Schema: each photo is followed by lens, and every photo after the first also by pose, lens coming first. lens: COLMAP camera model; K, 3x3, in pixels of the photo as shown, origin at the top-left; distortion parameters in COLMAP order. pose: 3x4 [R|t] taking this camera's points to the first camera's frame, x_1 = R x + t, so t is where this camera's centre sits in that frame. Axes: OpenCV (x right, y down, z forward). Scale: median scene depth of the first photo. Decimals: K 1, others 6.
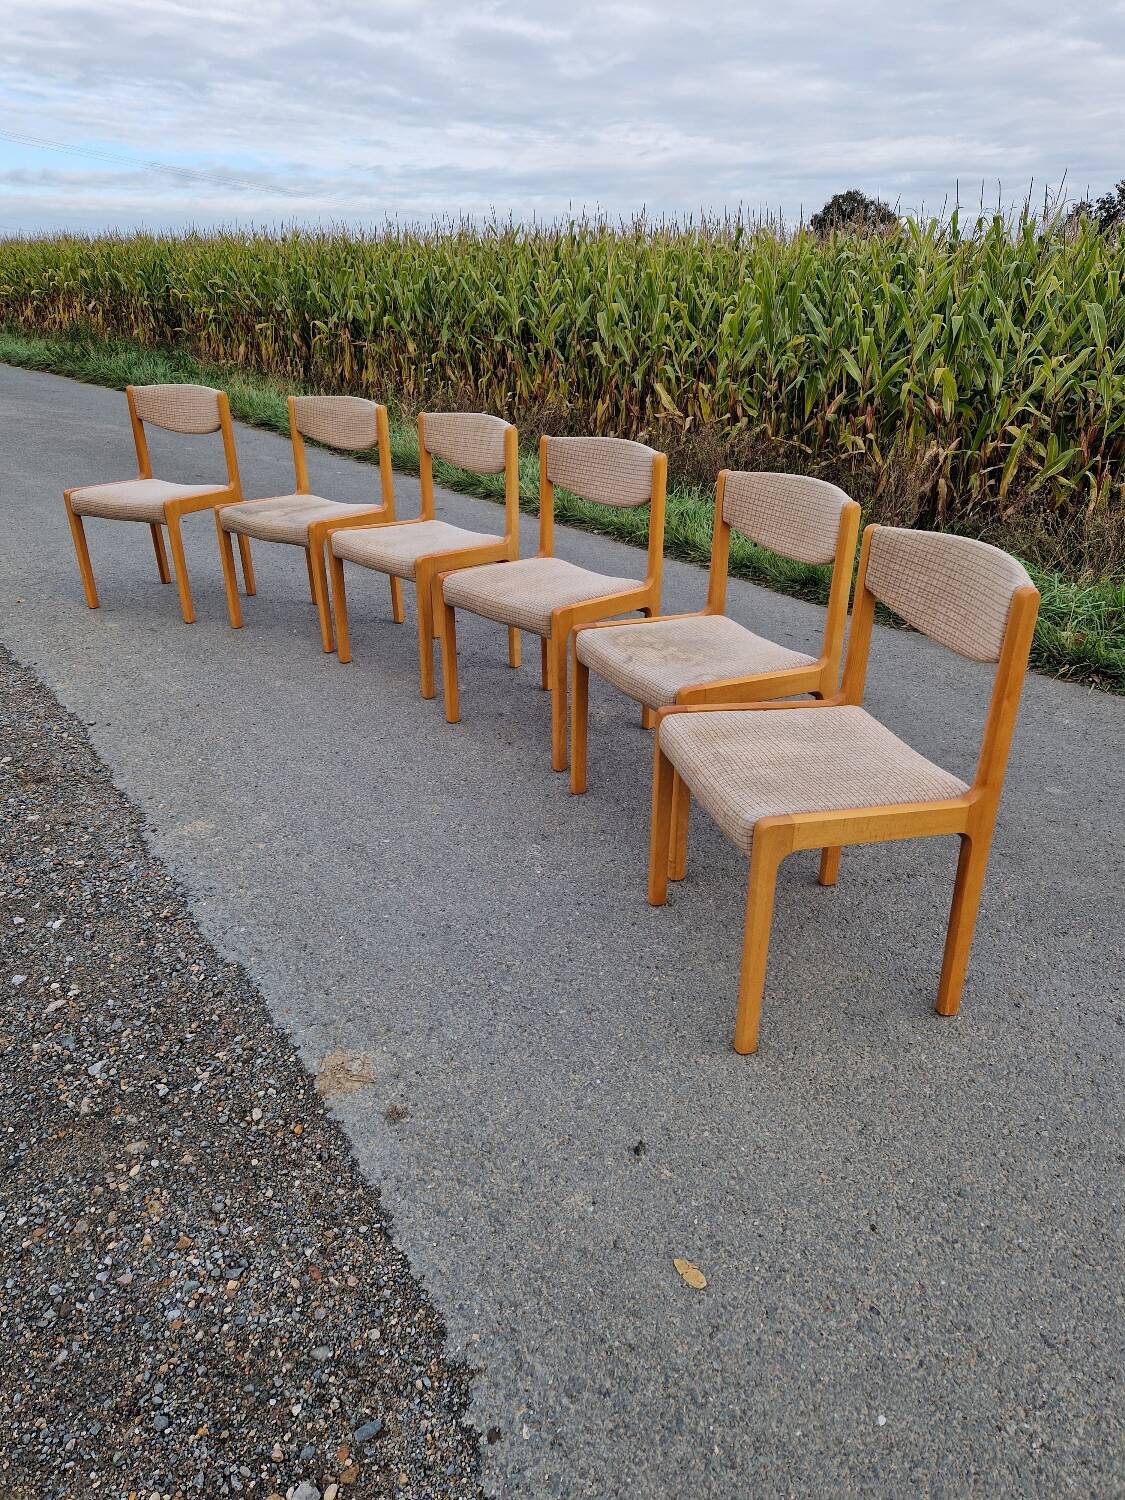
lens RADIAL K [[999.5, 0, 560.6], [0, 999.5, 742.0], [0, 0, 1]] dist [0.066513, -0.053142]
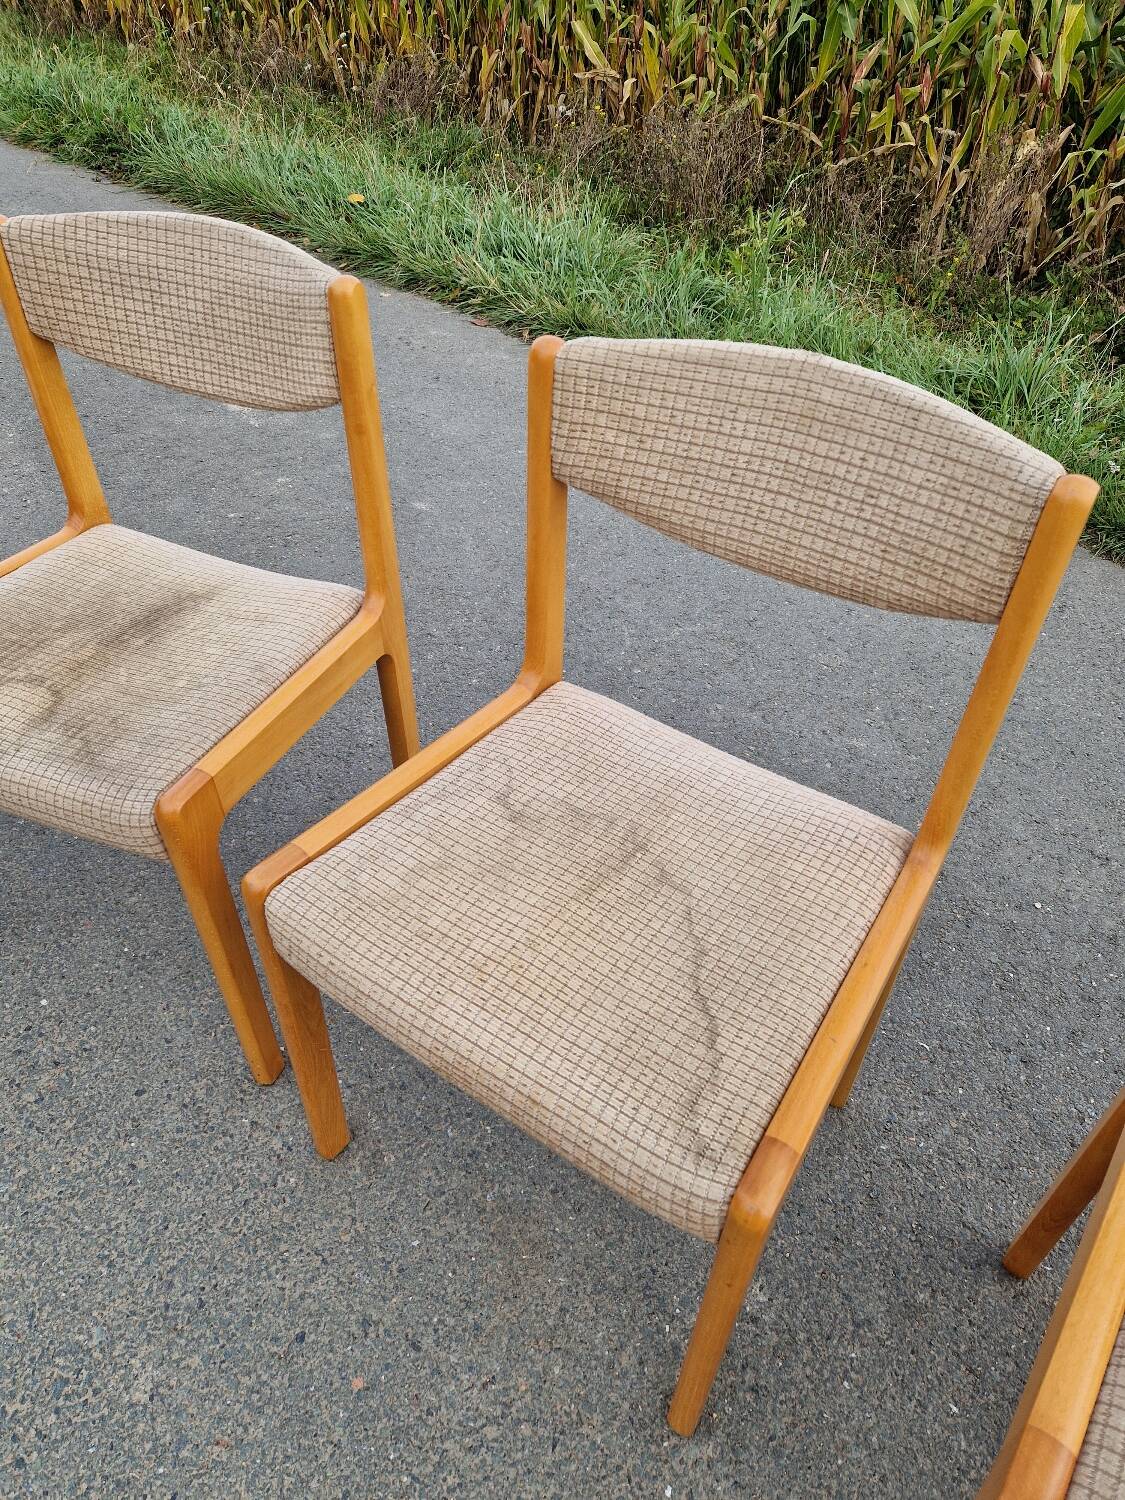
lens RADIAL K [[999.5, 0, 552.8], [0, 999.5, 755.6], [0, 0, 1]] dist [0.066513, -0.053142]
pose [[0.986815, -0.098558, 0.128382, -0.085233], [0.056740, 0.953537, 0.295883, -0.144535], [-0.151579, -0.284698, 0.946557, 0.349601]]
